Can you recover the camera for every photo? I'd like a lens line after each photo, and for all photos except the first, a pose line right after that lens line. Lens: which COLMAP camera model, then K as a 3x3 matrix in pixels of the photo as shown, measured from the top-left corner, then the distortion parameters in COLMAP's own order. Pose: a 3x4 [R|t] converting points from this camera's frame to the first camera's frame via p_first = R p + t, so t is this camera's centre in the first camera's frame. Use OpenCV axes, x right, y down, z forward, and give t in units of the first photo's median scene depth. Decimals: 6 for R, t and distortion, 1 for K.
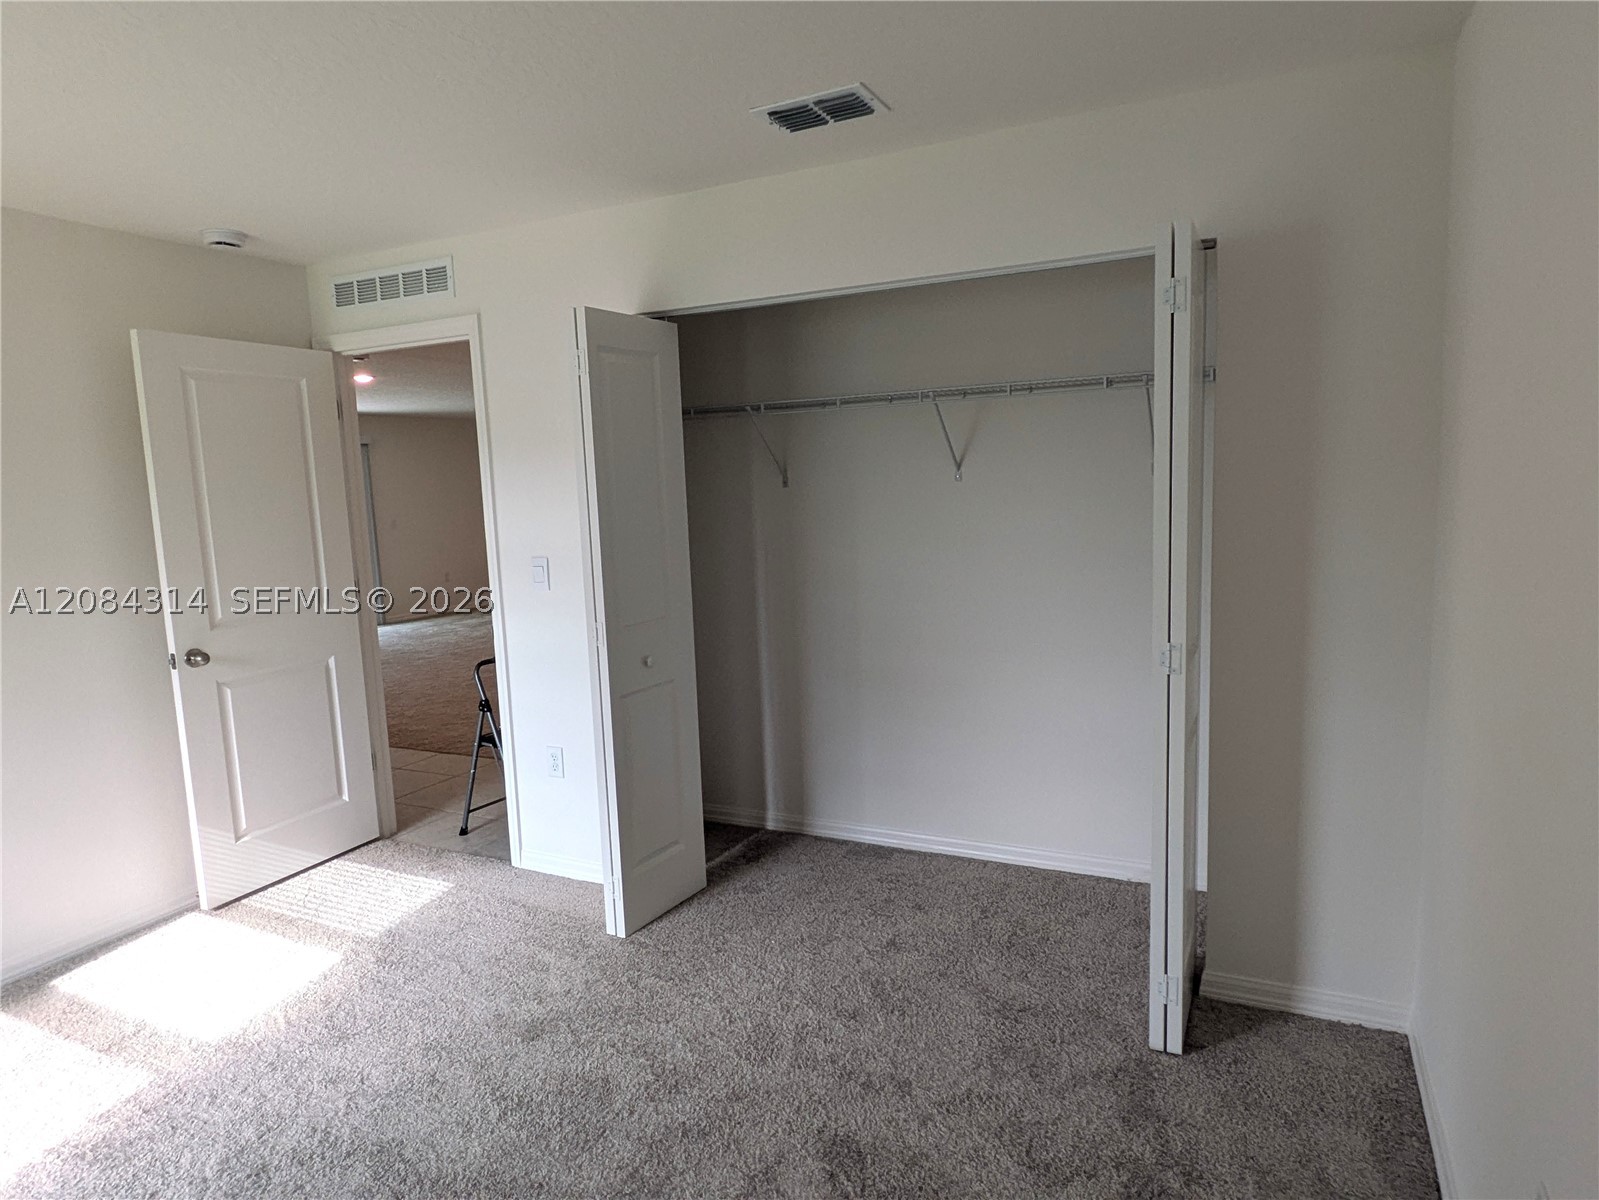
lens RADIAL K [[983.0, 0, 809.2], [0, 983.0, 604.9], [0, 0, 1]] dist [0.007584, -0.007133]
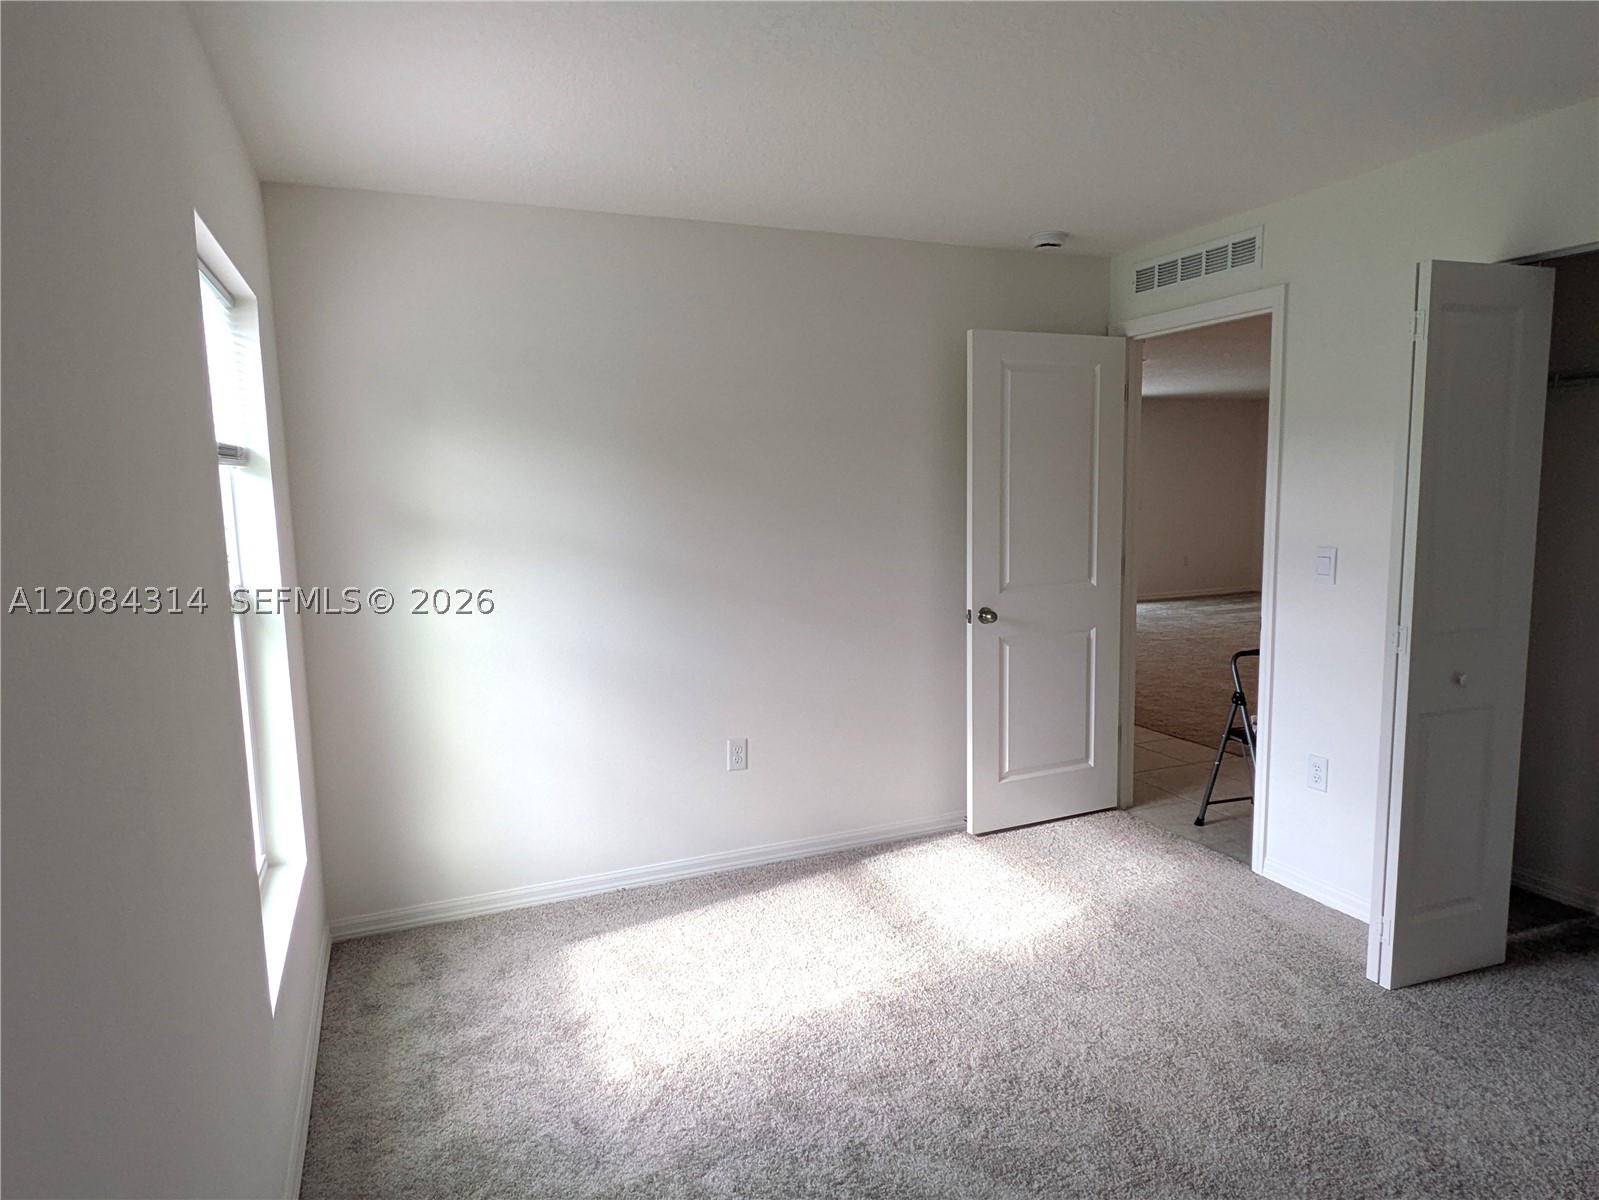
lens RADIAL K [[983.0, 0, 790.0], [0, 983.0, 606.6], [0, 0, 1]] dist [0.007584, -0.007133]
pose [[0.747961, 0.103757, -0.655582, -0.047195], [-0.091696, 0.994388, 0.052762, 0.004132], [0.657378, 0.020650, 0.753278, -0.011347]]
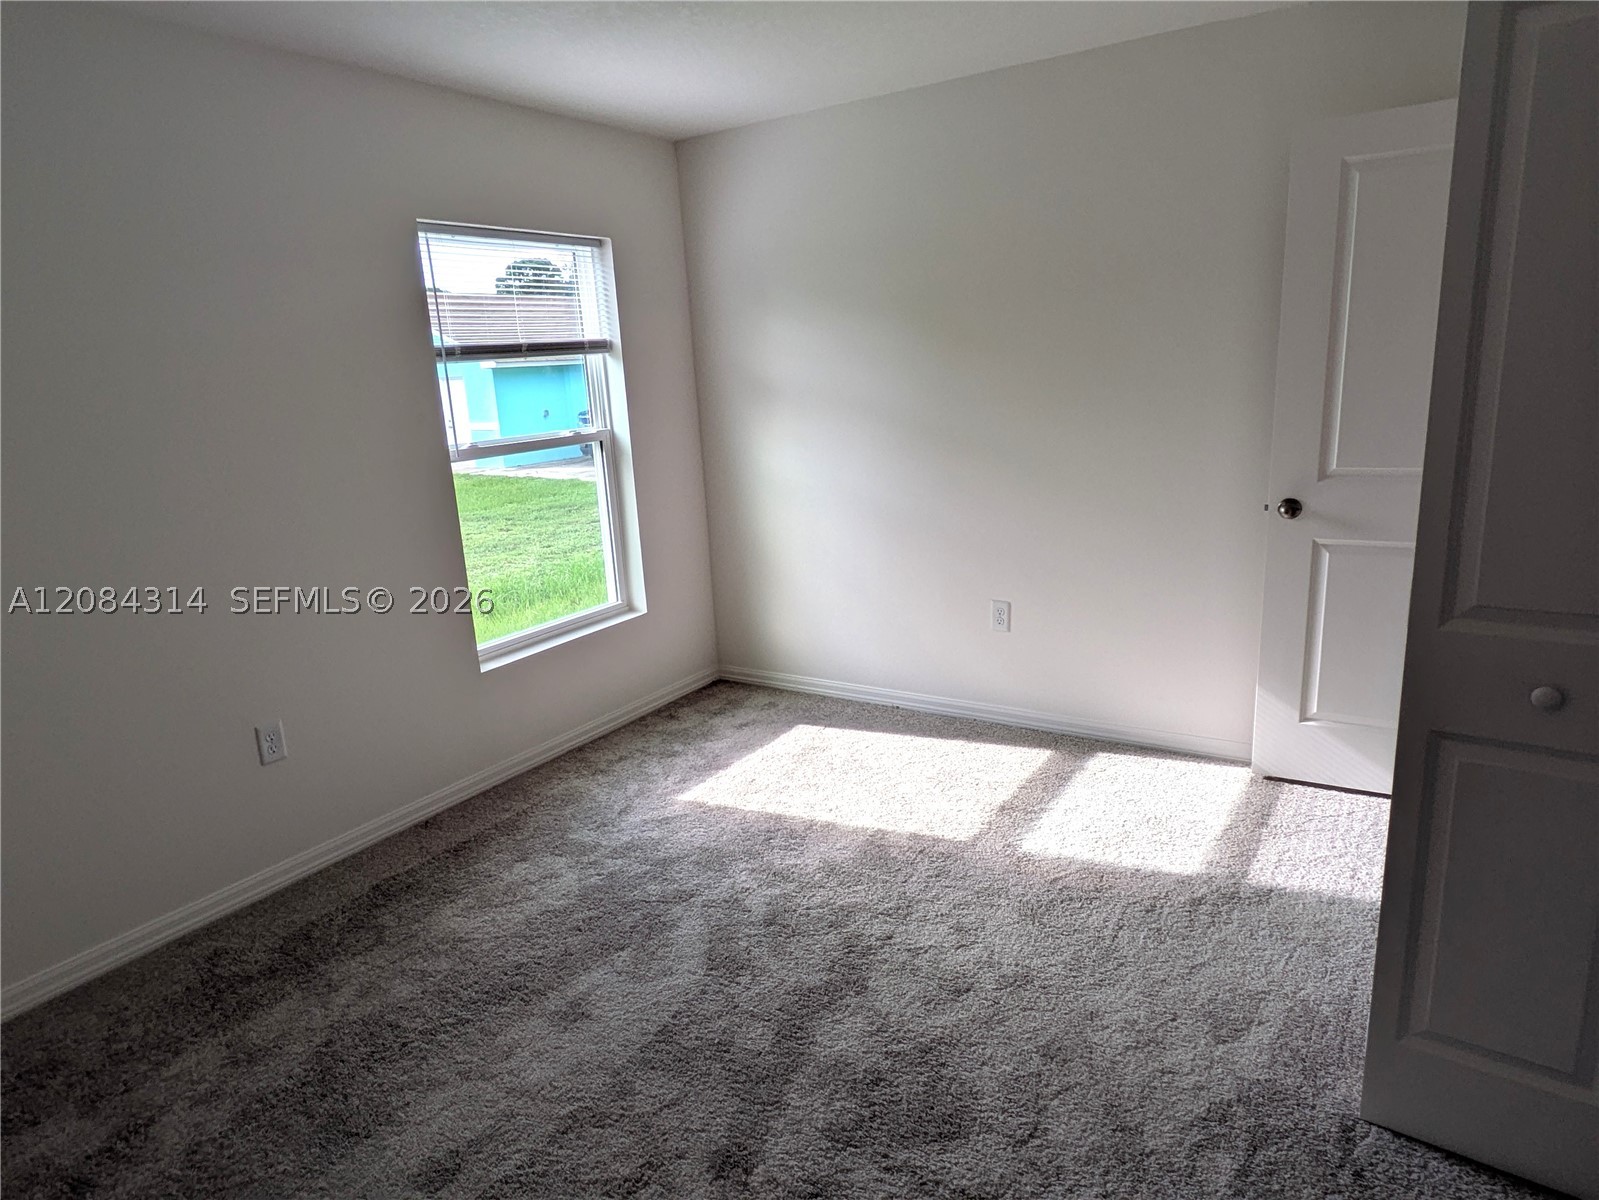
lens RADIAL K [[983.0, 0, 800.6], [0, 983.0, 605.9], [0, 0, 1]] dist [0.007584, -0.007133]
pose [[-0.131401, 0.282021, -0.950367, 0.319424], [-0.065364, 0.954129, 0.292174, -0.097776], [0.989172, 0.100512, -0.106939, 0.691675]]
